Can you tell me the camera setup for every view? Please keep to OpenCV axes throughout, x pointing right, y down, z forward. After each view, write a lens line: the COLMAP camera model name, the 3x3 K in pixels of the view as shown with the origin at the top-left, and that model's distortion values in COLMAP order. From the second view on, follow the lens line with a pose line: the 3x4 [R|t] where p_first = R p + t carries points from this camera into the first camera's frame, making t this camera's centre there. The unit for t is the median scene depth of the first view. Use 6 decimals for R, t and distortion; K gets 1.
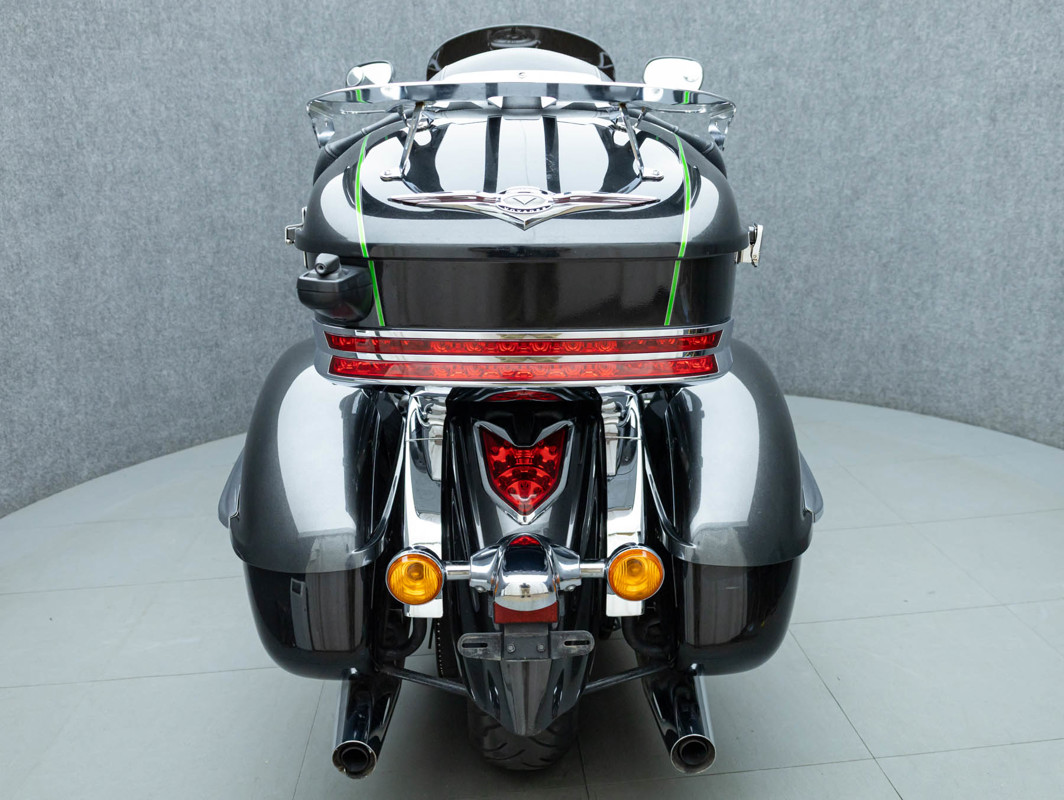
lens RADIAL K [[994.9, 0, 540.8], [0, 994.9, 399.6], [0, 0, 1]] dist [-0.024511, 0.009324]
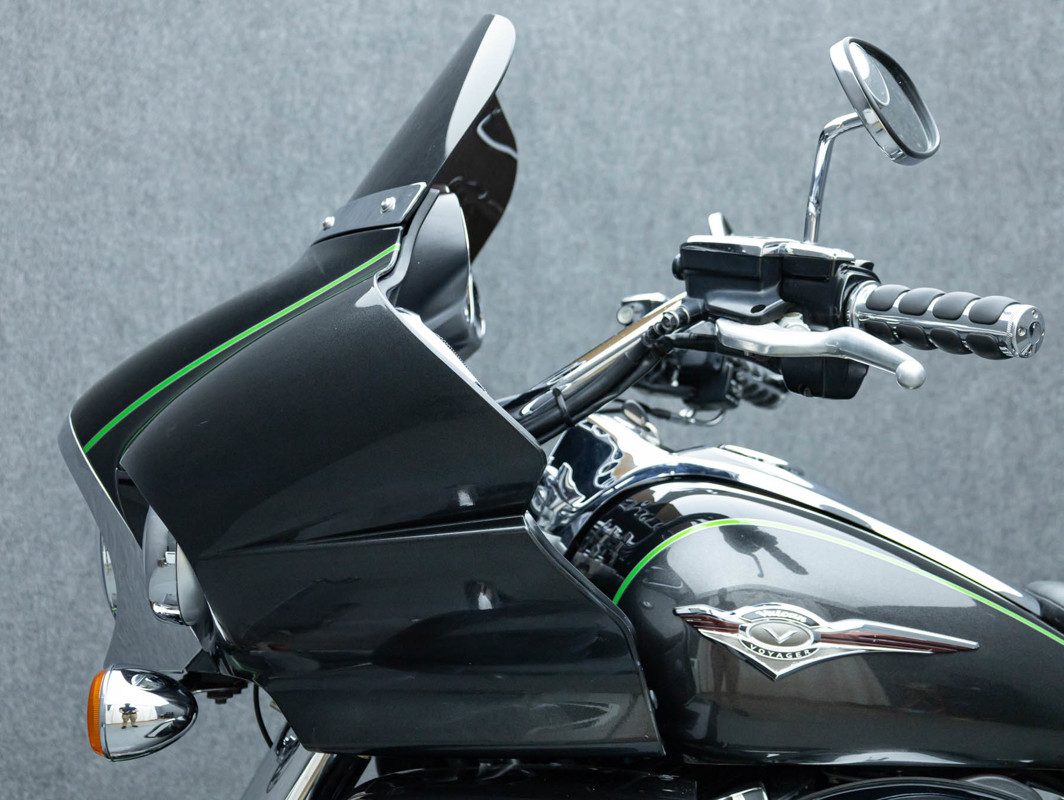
lens RADIAL K [[1522.0, 0, 460.8], [0, 1522.0, 359.3], [0, 0, 1]] dist [0.002112, -0.000150]
pose [[0.997366, 0.047246, -0.055031, -0.117379], [-0.060974, 0.957062, -0.283397, -0.053661], [0.039278, 0.286006, 0.957422, 0.288752]]
